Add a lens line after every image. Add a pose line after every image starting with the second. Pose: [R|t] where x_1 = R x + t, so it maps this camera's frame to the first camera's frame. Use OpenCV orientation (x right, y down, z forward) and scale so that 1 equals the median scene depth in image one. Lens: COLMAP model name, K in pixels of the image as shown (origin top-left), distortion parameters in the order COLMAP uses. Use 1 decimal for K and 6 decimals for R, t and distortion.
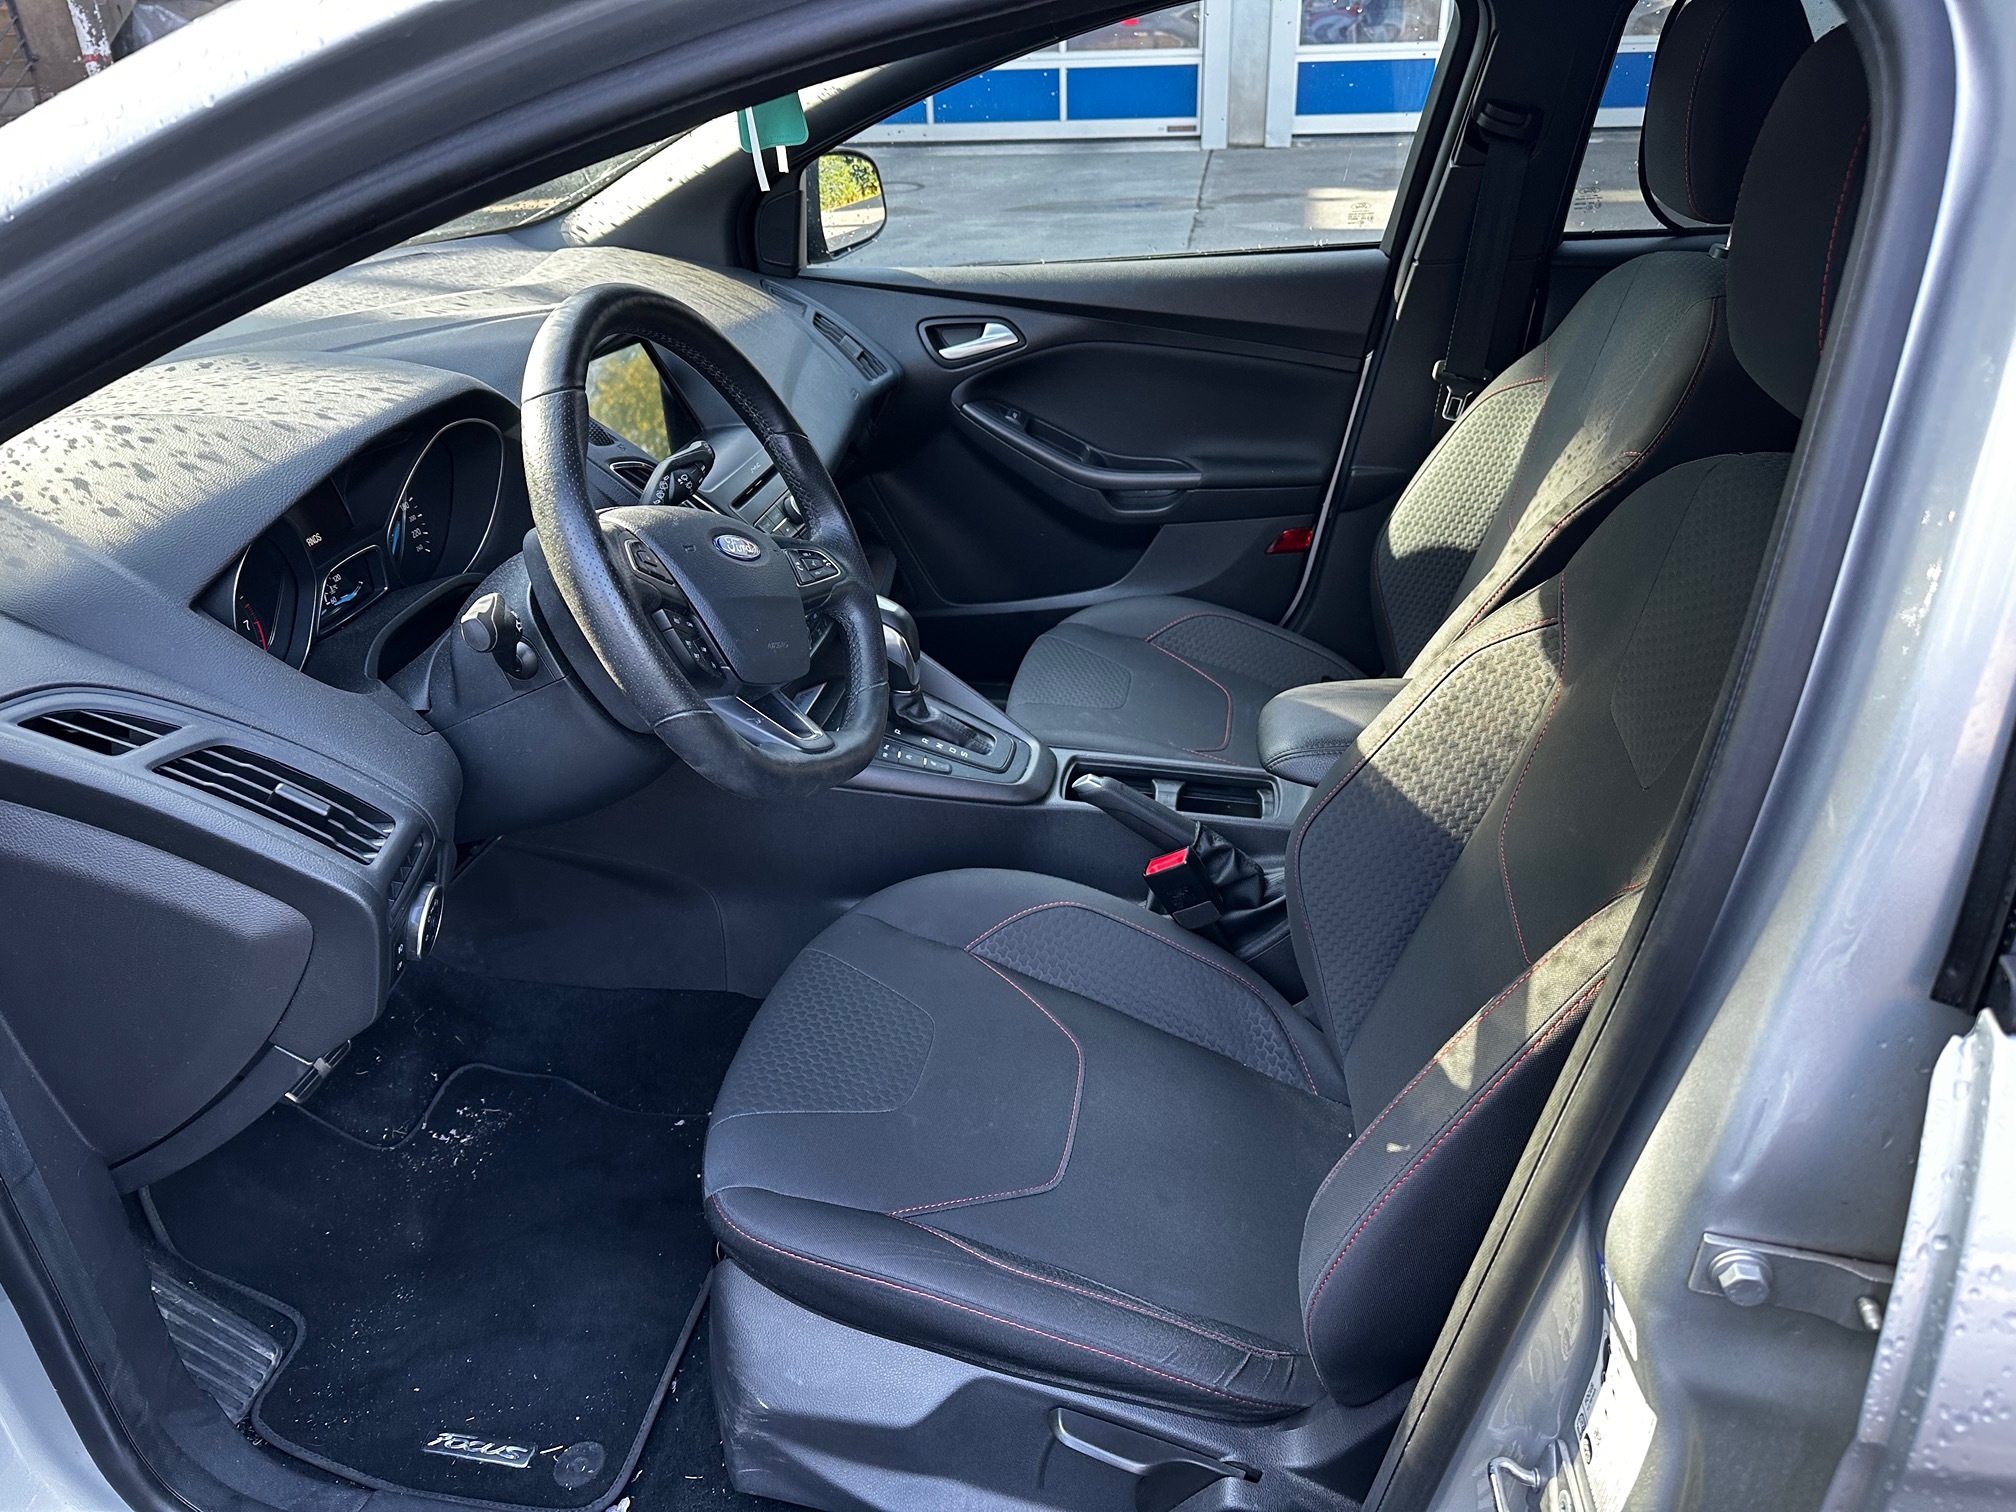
lens RADIAL K [[1427.1, 0, 1008.0], [0, 1427.1, 756.0], [0, 0, 1]] dist [0.103519, -0.133314]
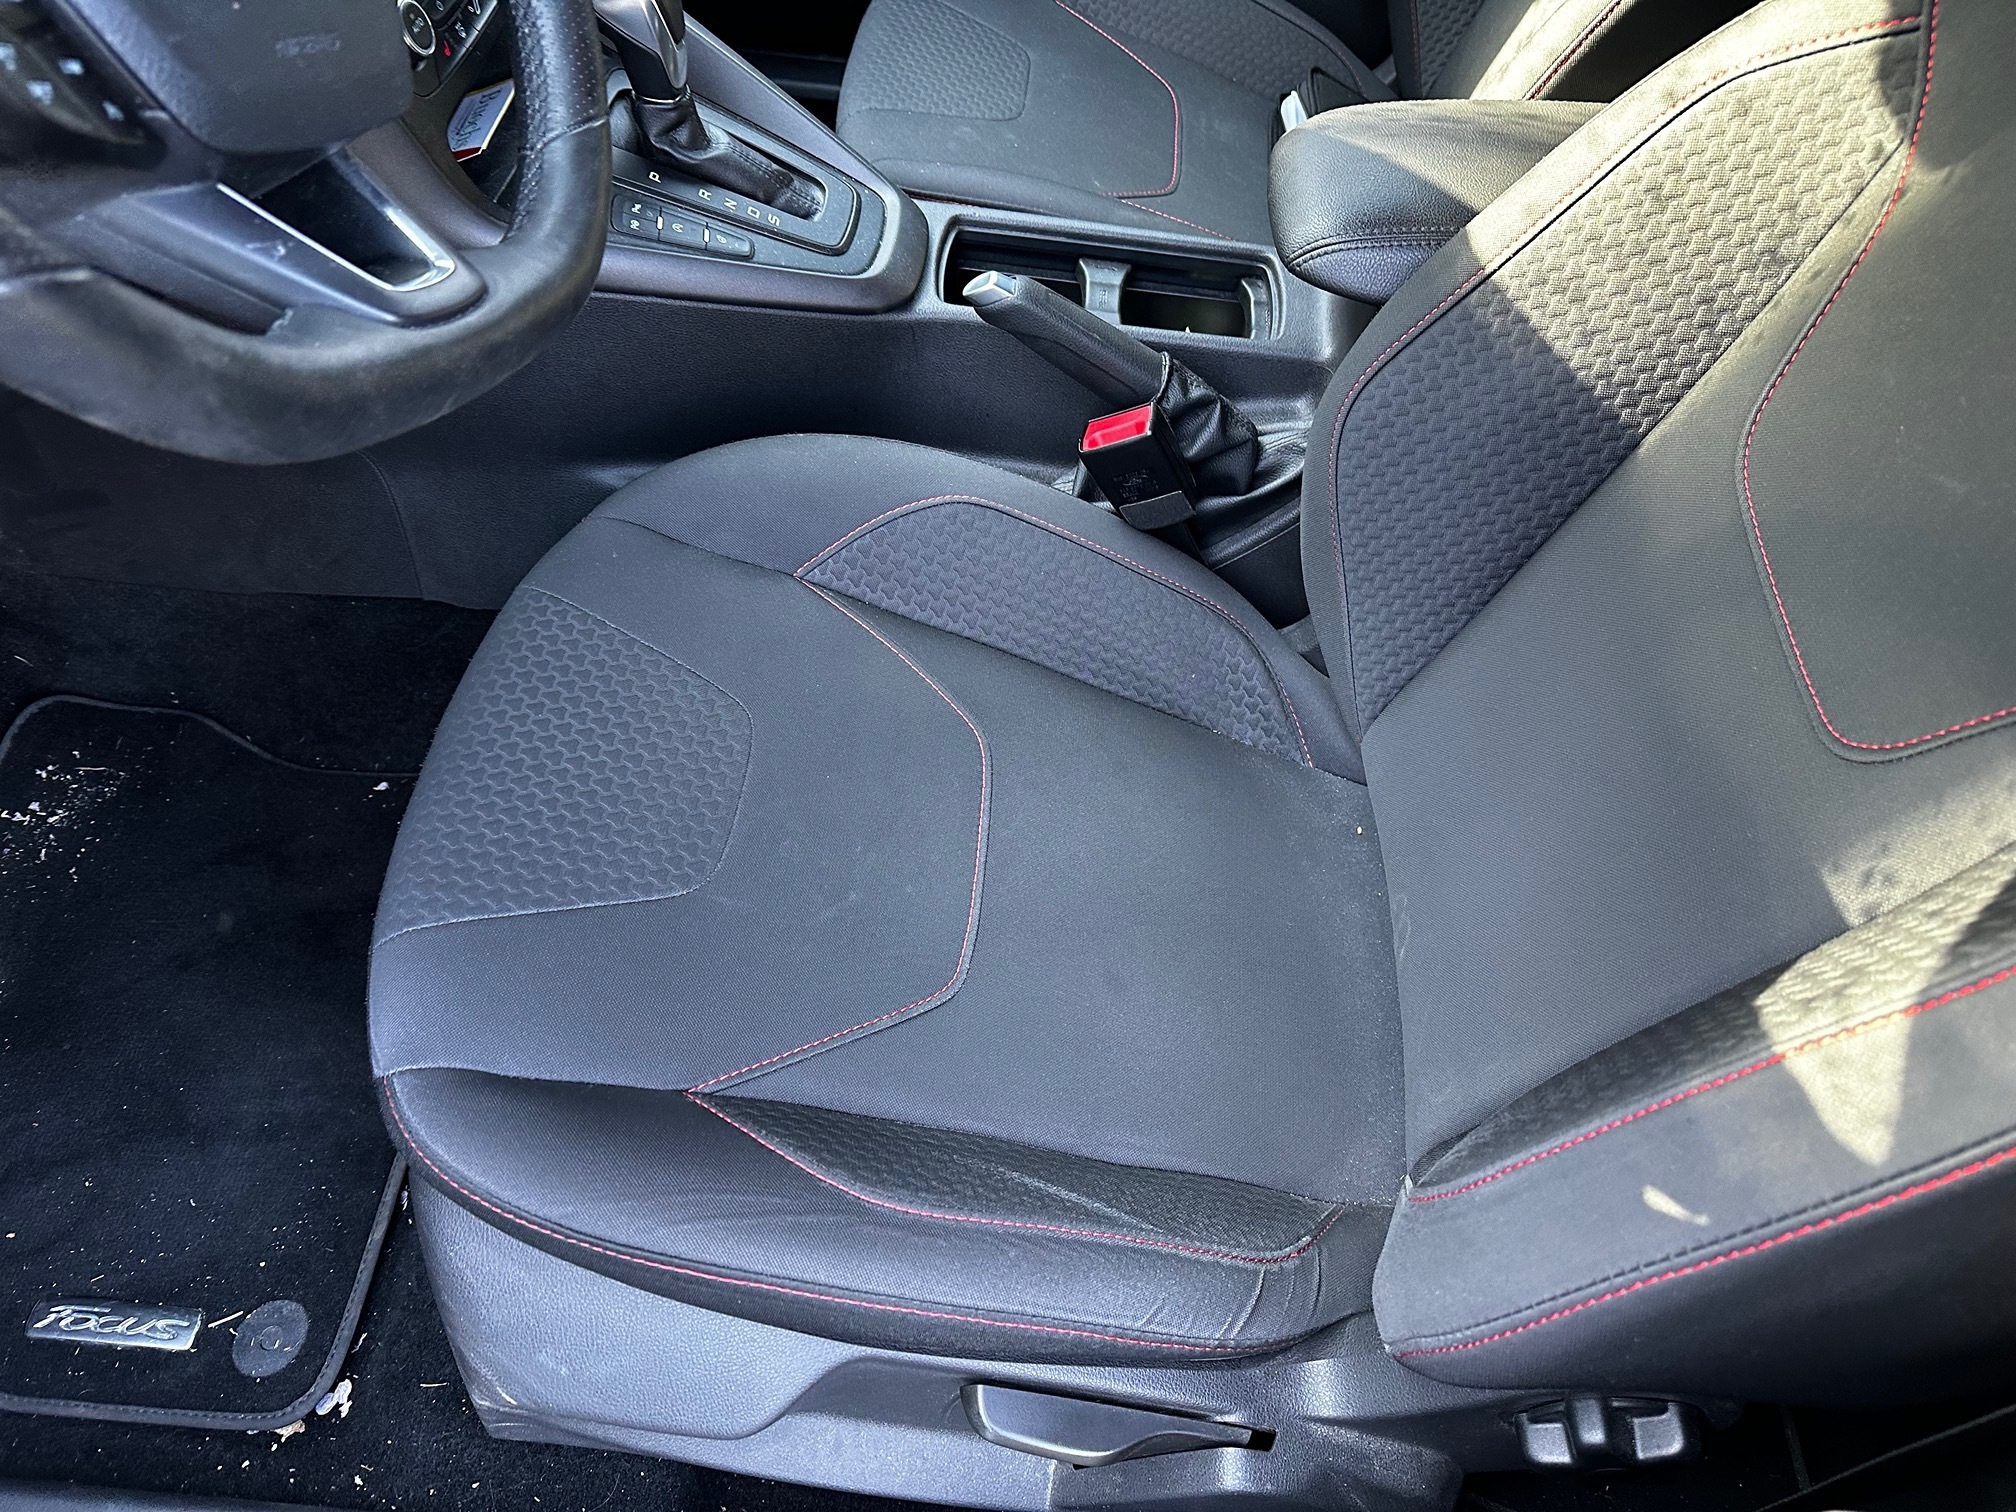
lens RADIAL K [[1646.8, 0, 1061.5], [0, 1646.8, 913.5], [0, 0, 1]] dist [0.081721, -0.147315]
pose [[0.991732, -0.034226, 0.123680, -0.008292], [-0.020789, 0.908199, 0.418023, -0.033637], [-0.126633, -0.417137, 0.899978, 0.268209]]
